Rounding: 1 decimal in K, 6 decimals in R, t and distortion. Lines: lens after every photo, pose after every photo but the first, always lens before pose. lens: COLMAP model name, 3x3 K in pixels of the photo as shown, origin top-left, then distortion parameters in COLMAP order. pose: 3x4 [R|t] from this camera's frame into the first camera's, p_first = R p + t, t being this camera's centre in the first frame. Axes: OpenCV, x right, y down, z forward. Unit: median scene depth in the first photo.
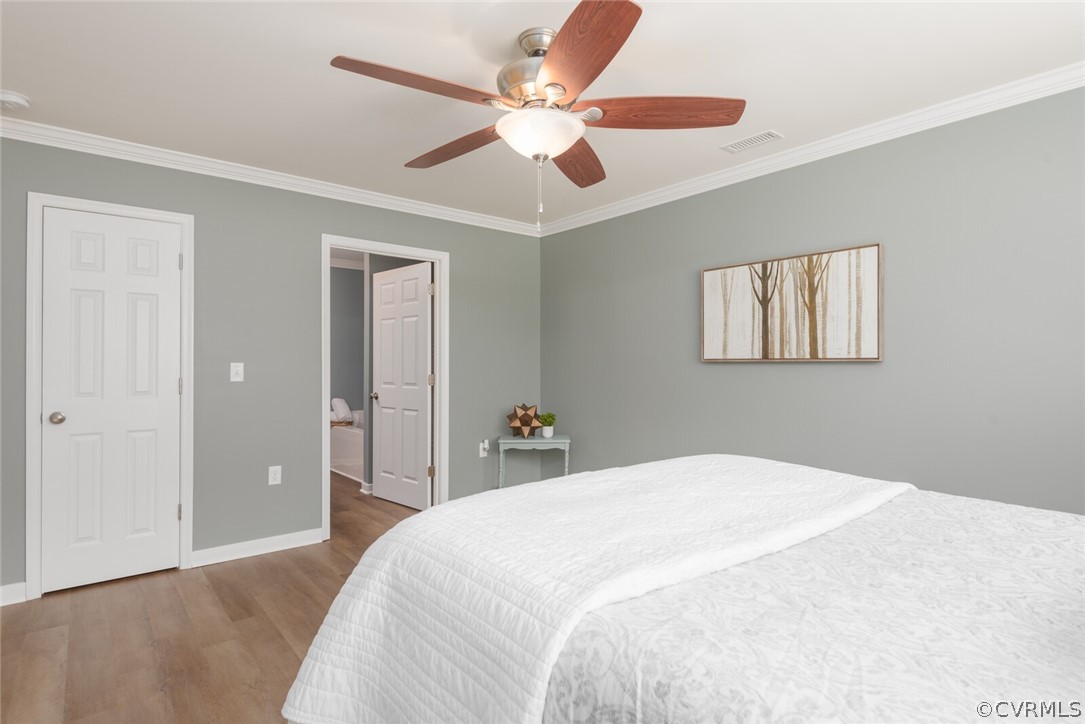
lens RADIAL K [[547.4, 0, 546.4], [0, 547.4, 362.4], [0, 0, 1]] dist [0.037879, -0.020394]
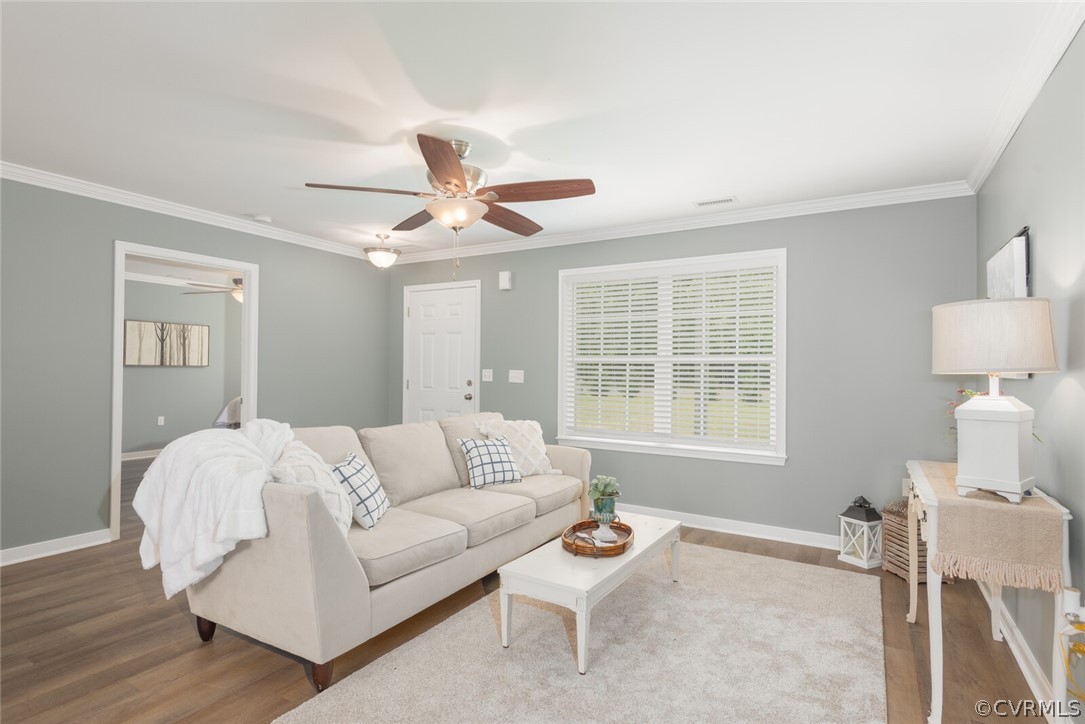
lens RADIAL K [[547.4, 0, 546.4], [0, 547.4, 362.4], [0, 0, 1]] dist [0.037879, -0.020394]
pose [[-0.334829, 0.009449, 0.942231, -2.353468], [-0.011460, 0.999835, -0.014099, -0.004179], [-0.942209, -0.015519, -0.334666, 0.274993]]
